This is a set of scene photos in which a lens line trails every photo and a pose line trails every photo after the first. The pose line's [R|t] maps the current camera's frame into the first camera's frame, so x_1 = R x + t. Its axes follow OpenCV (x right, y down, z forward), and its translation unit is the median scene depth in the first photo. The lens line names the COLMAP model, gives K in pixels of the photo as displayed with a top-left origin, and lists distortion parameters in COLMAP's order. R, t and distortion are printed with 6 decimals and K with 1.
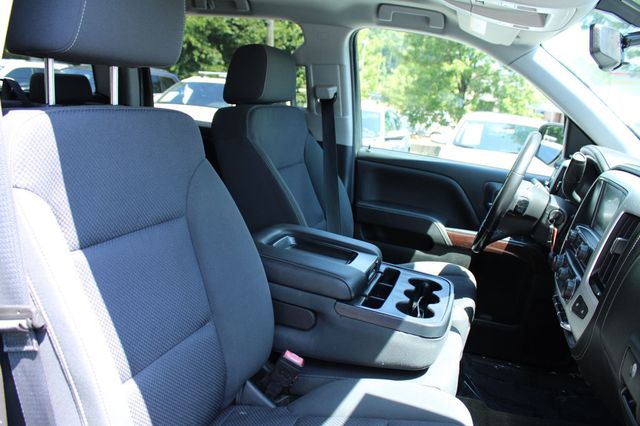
lens RADIAL K [[551.3, 0, 315.1], [0, 551.3, 214.4], [0, 0, 1]] dist [-0.141794, 0.103153]
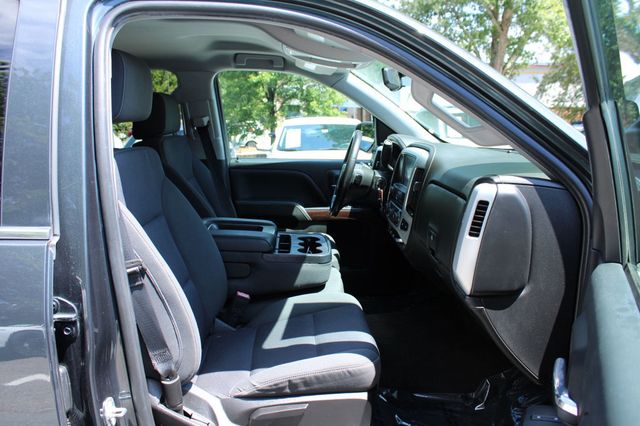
lens RADIAL K [[551.3, 0, 321.5], [0, 551.3, 213.2], [0, 0, 1]] dist [-0.141794, 0.103153]
pose [[0.932523, -0.168661, 0.319302, -0.184081], [0.176680, 0.984261, 0.003911, 0.043288], [-0.314936, 0.052767, 0.947645, -0.353847]]
